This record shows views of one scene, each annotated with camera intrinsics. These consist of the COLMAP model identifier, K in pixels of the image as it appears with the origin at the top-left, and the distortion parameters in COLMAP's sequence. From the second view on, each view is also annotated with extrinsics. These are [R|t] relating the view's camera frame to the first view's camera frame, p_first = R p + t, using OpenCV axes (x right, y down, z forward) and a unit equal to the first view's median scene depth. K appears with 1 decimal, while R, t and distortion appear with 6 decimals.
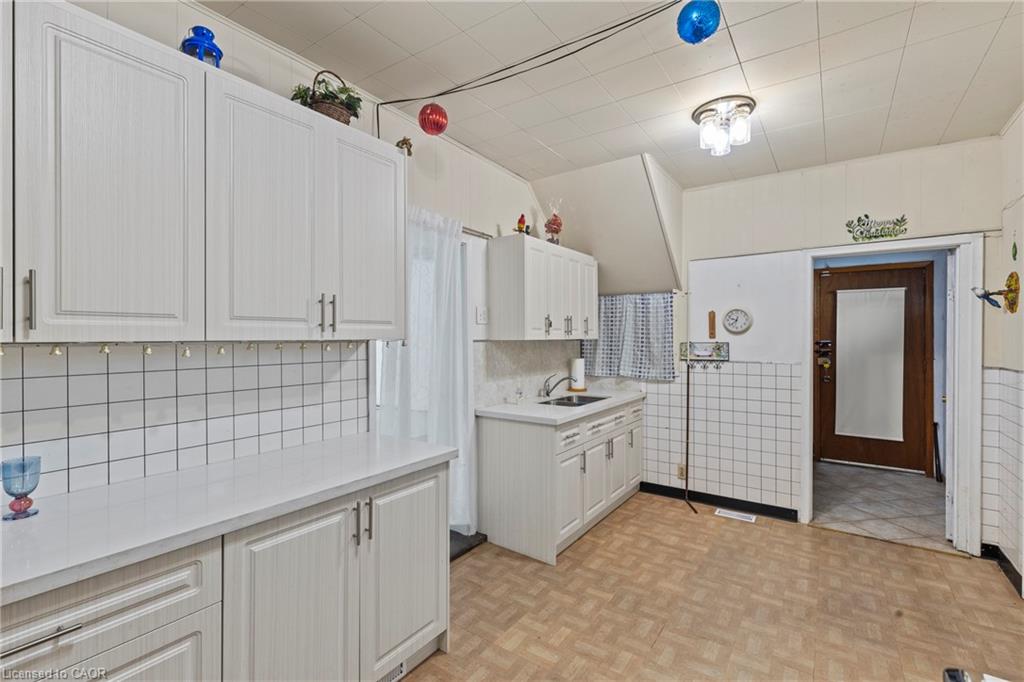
lens RADIAL K [[455.7, 0, 502.7], [0, 455.7, 338.1], [0, 0, 1]] dist [0.007428, 0.000198]
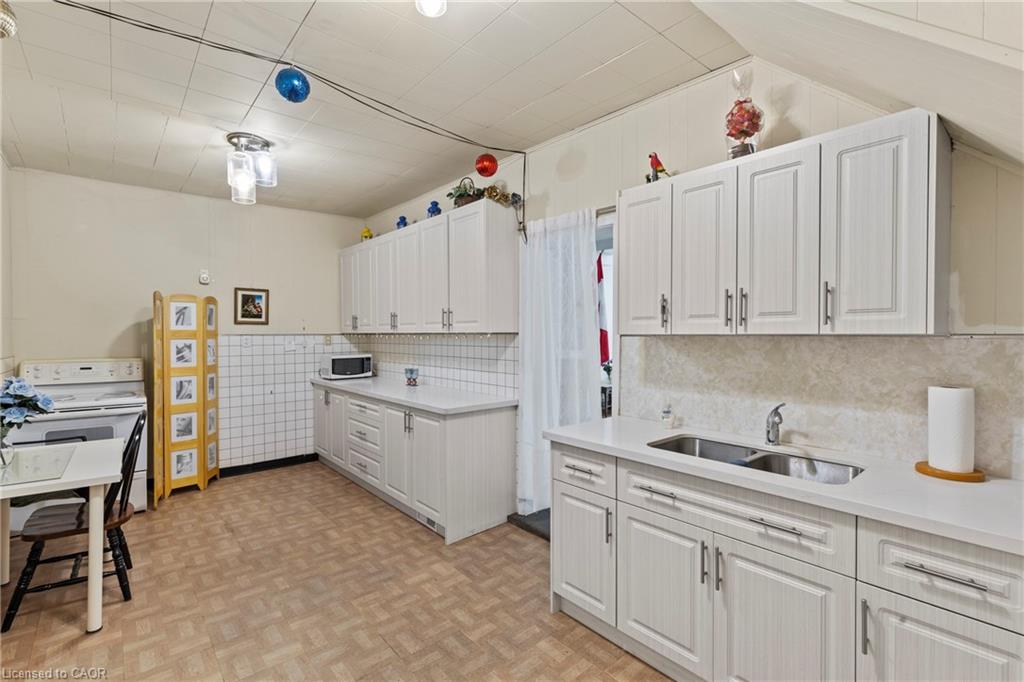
lens RADIAL K [[482.6, 0, 527.5], [0, 482.6, 337.2], [0, 0, 1]] dist [-0.000832, -0.000340]
pose [[-0.231485, 0.009774, -0.972789, 0.670113], [-0.000157, 0.999949, 0.010084, 0.000906], [0.972839, 0.002487, -0.231471, 0.815046]]
